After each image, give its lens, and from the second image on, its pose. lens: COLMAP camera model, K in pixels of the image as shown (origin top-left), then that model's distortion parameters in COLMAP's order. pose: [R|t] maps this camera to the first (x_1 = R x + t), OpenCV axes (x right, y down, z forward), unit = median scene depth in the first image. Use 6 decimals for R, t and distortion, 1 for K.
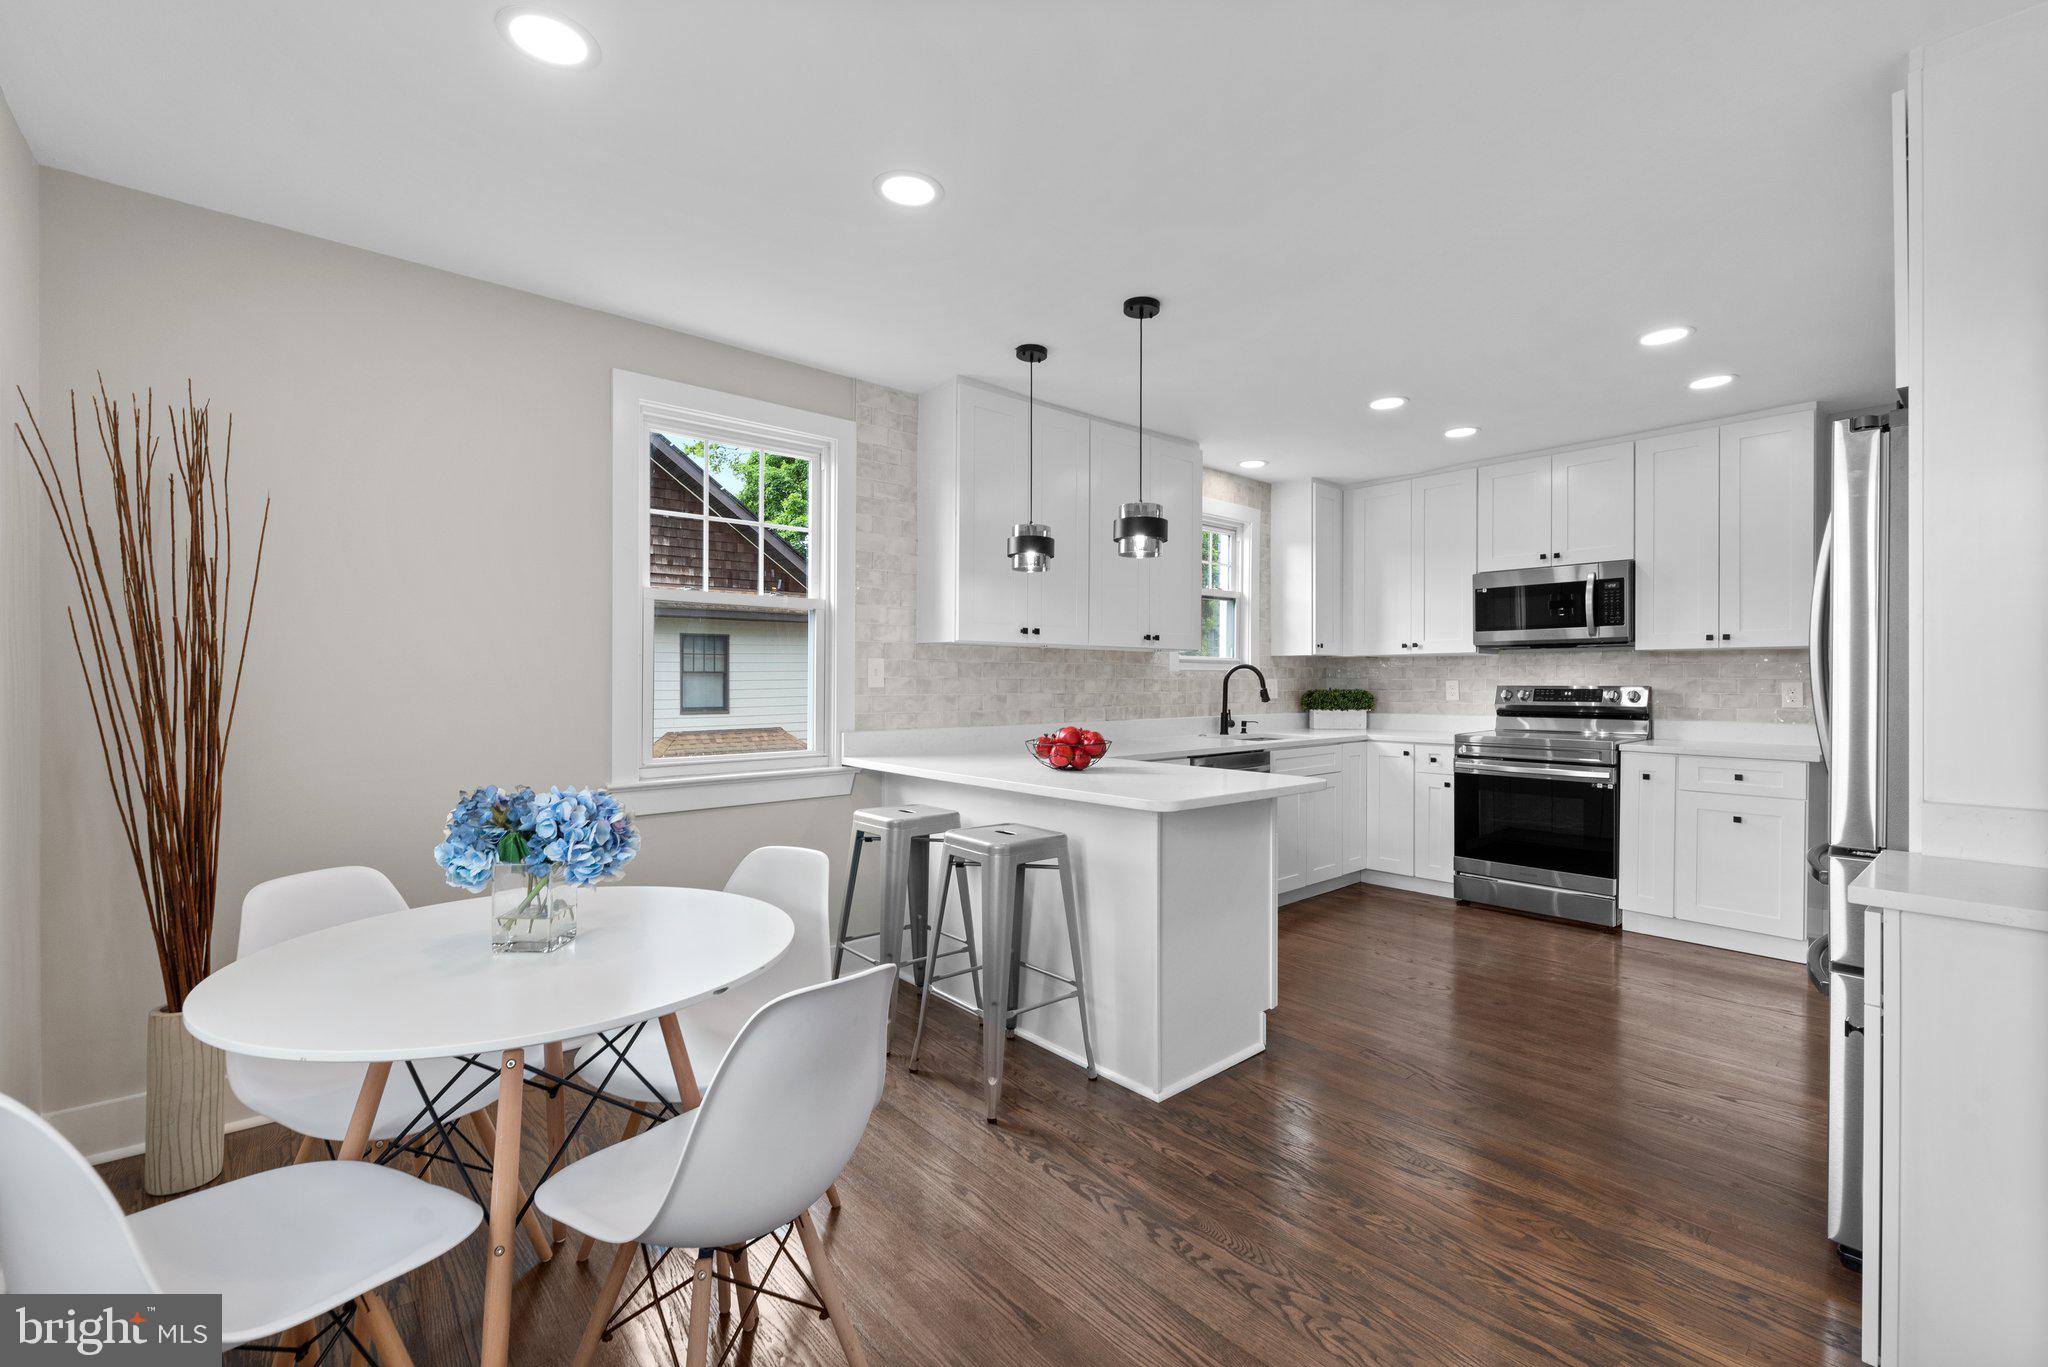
lens RADIAL K [[877.2, 0, 1044.5], [0, 877.2, 680.8], [0, 0, 1]] dist [0.002057, 0.000125]
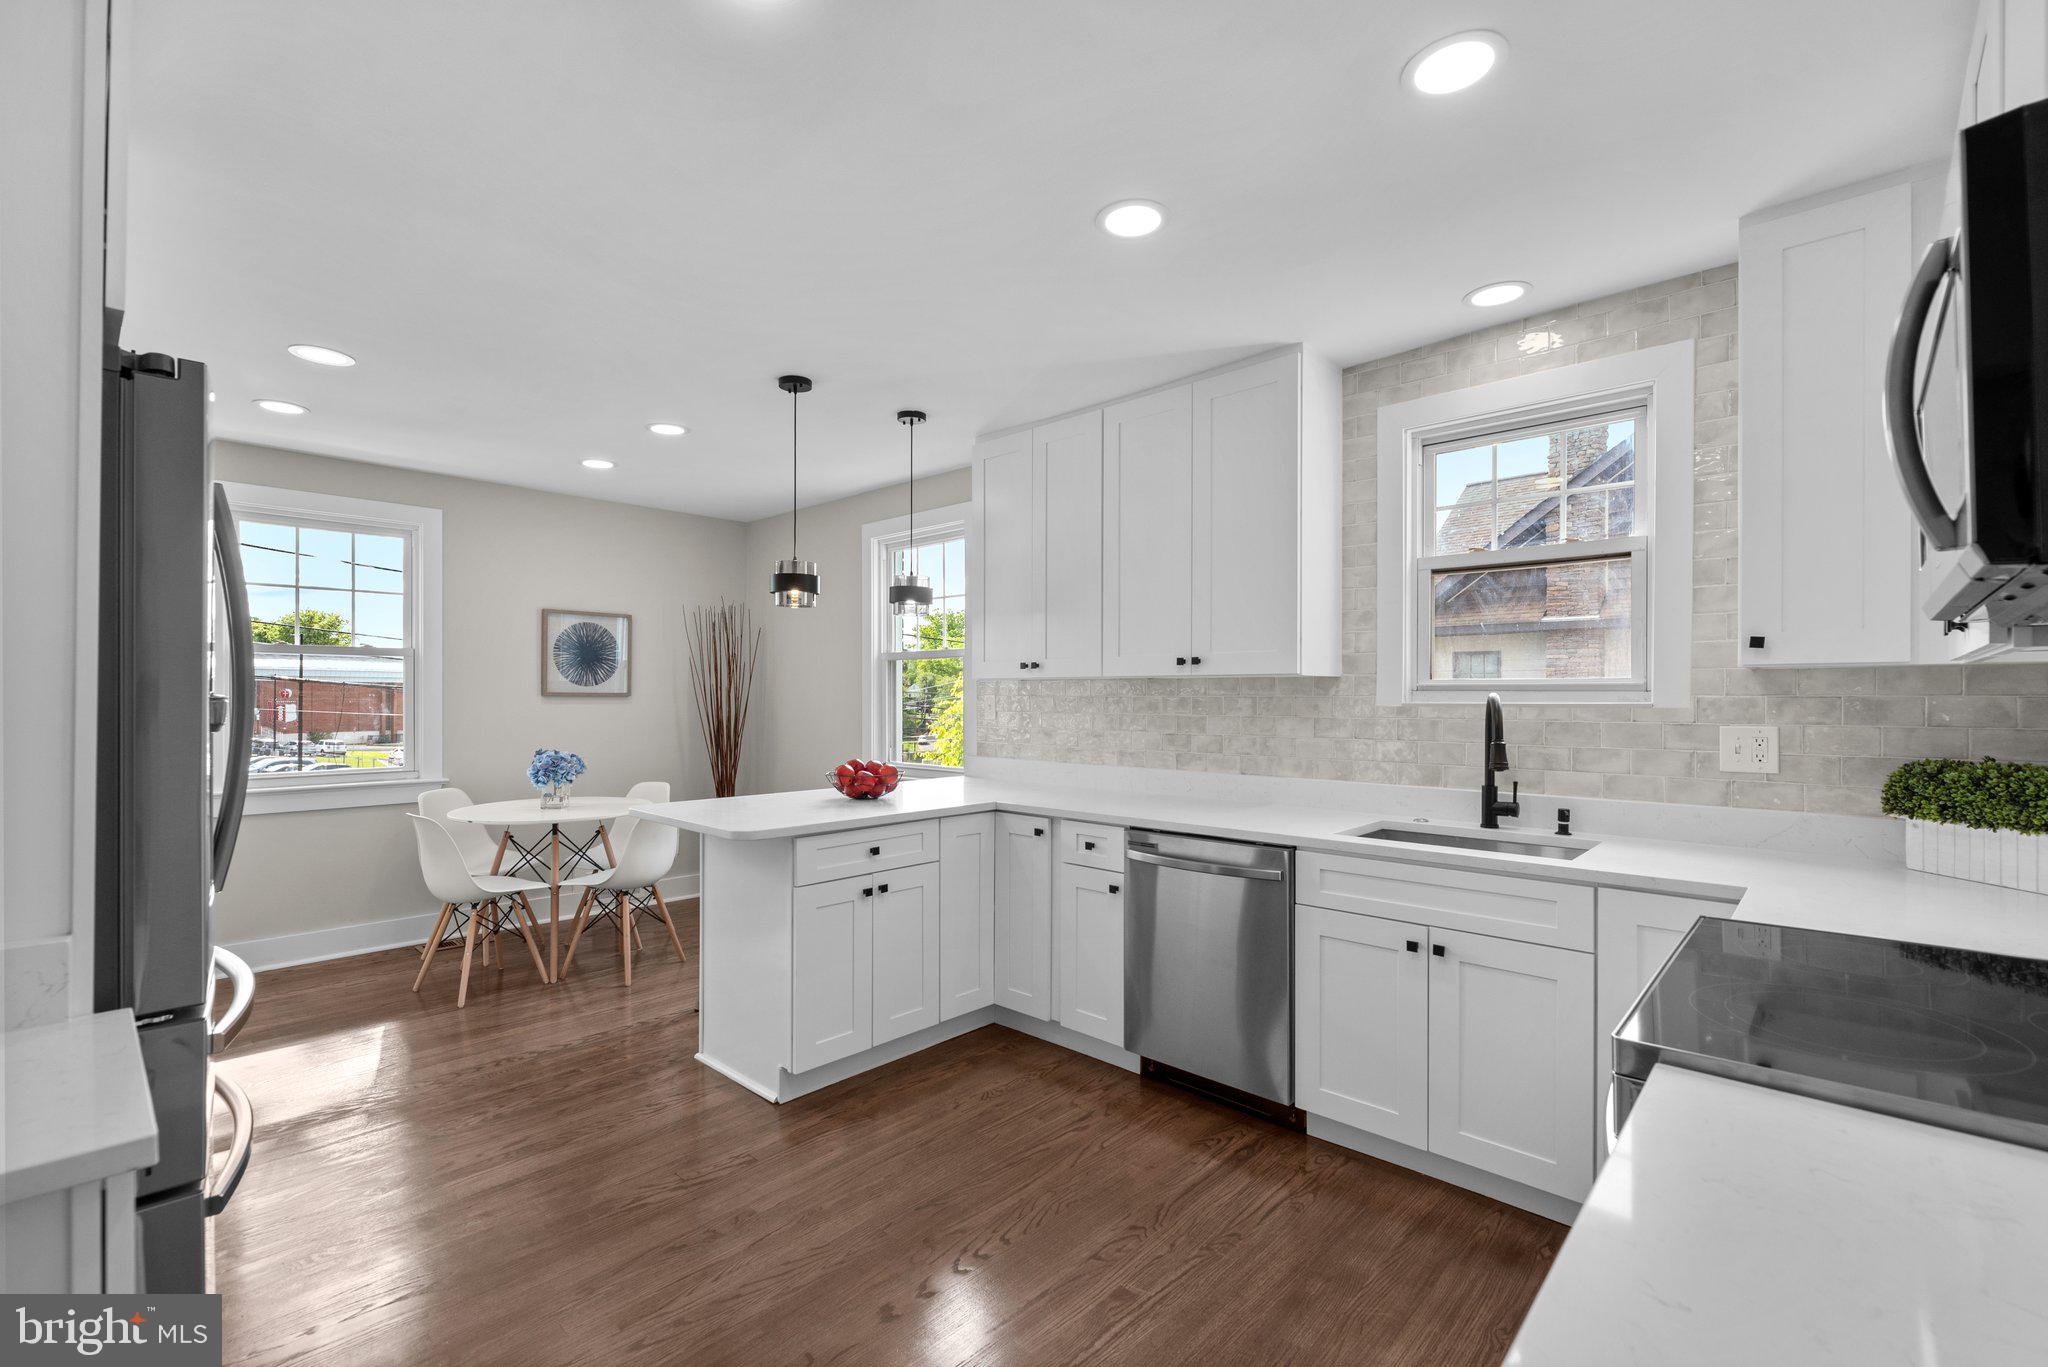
lens RADIAL K [[877.9, 0, 1014.8], [0, 877.9, 697.8], [0, 0, 1]] dist [0.000164, -0.000144]
pose [[0.080153, 0.000929, -0.996782, 0.781725], [-0.001242, 0.999999, 0.000832, -0.018188], [0.996782, 0.001172, 0.080154, 0.750244]]
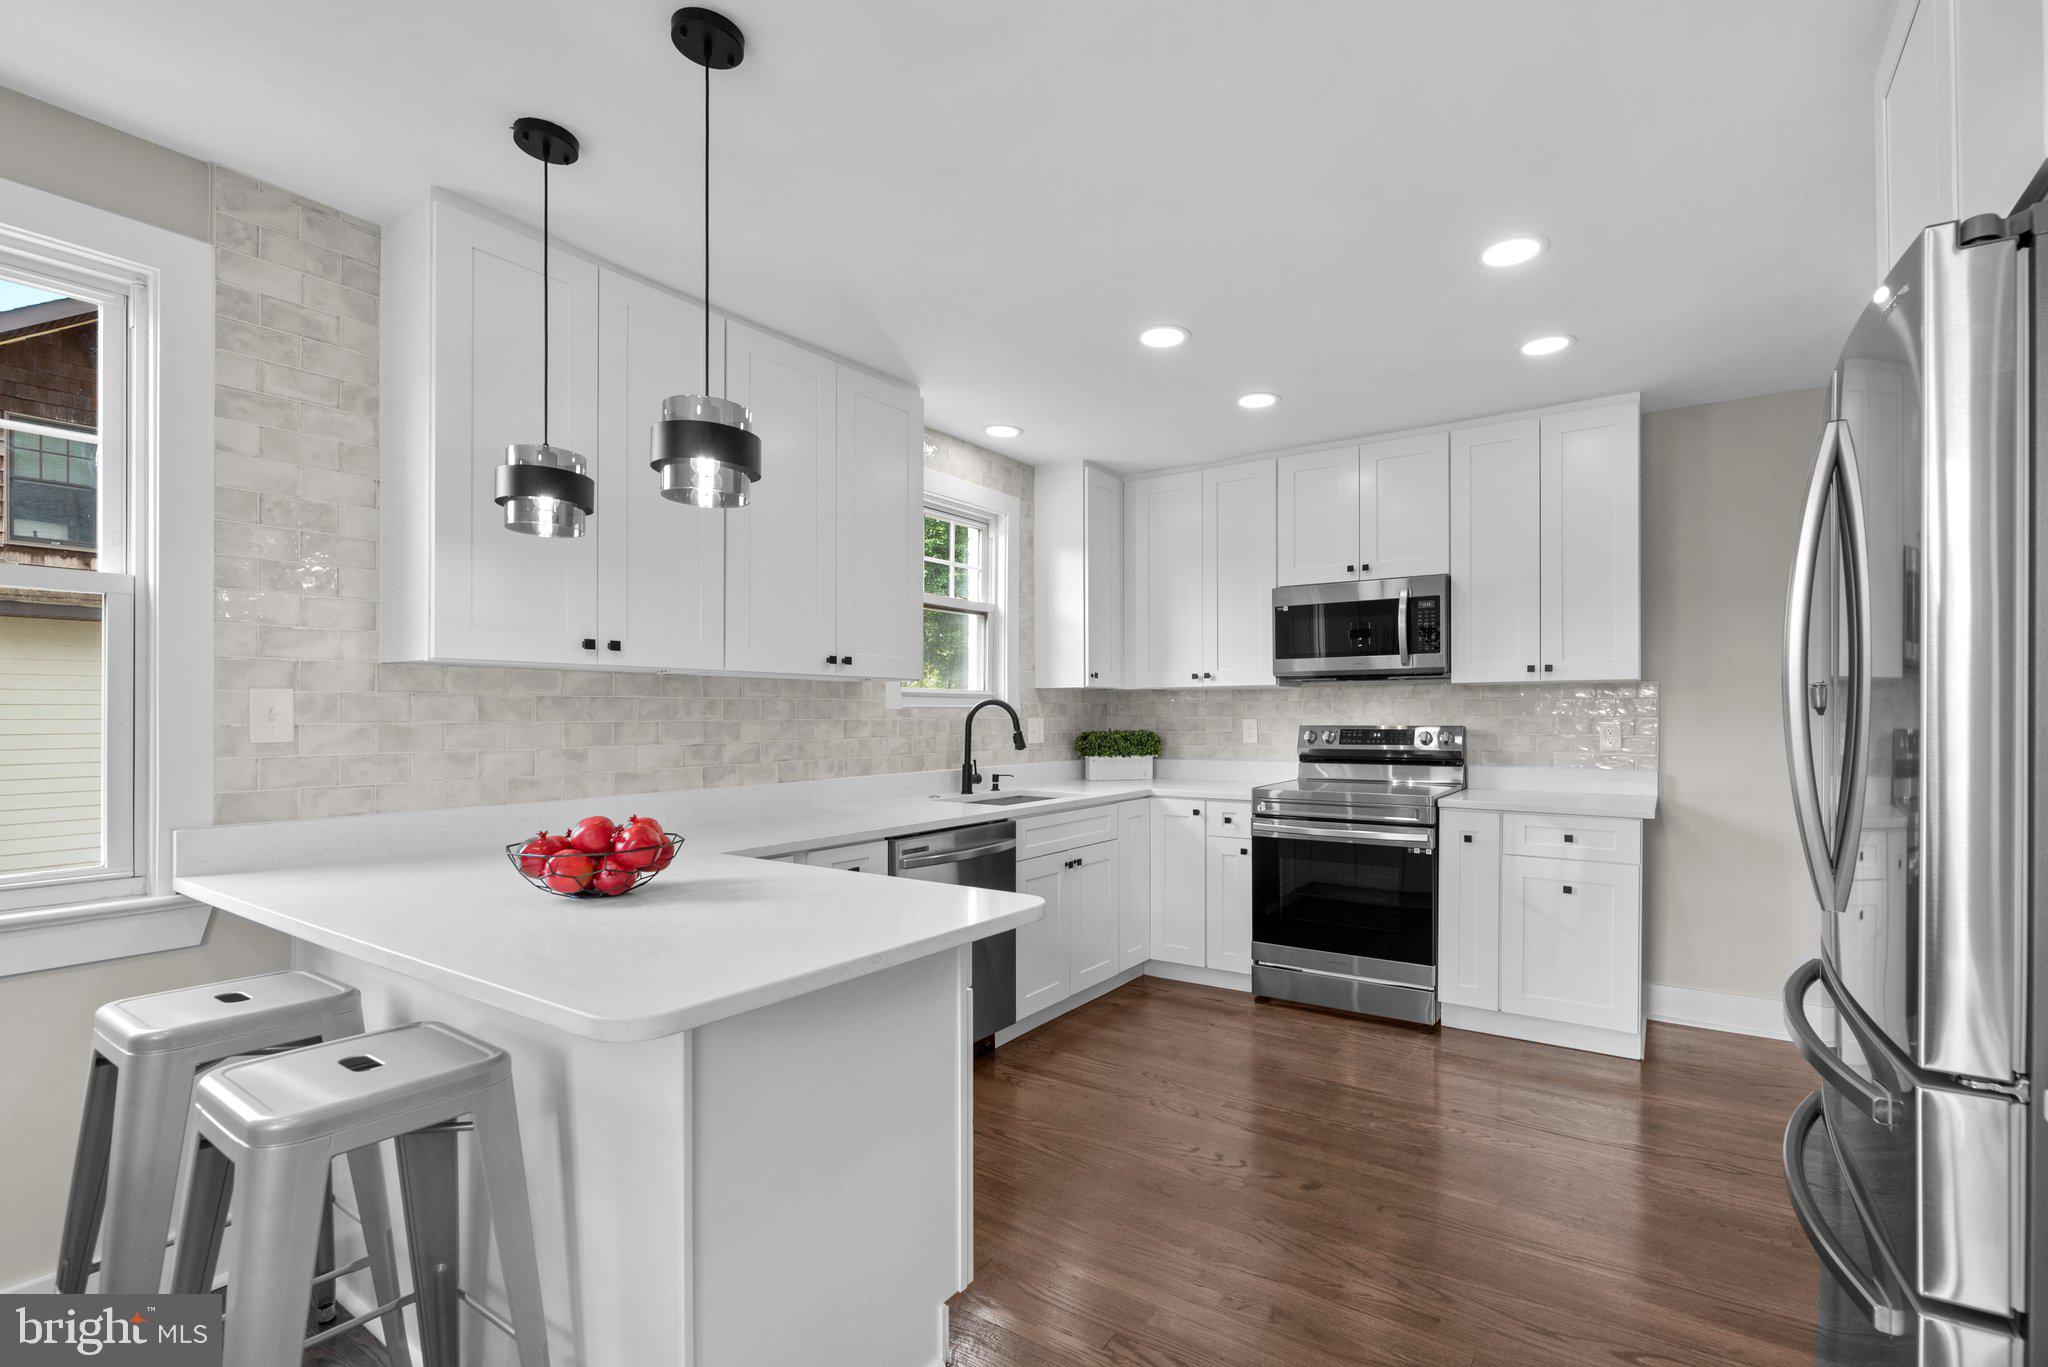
lens RADIAL K [[906.4, 0, 1104.7], [0, 906.4, 710.1], [0, 0, 1]] dist [-0.001047, -0.000172]
pose [[0.963443, -0.001899, 0.267908, 0.124357], [0.002970, 0.999989, -0.003591, -0.007184], [-0.267898, 0.004255, 0.963438, 0.255722]]
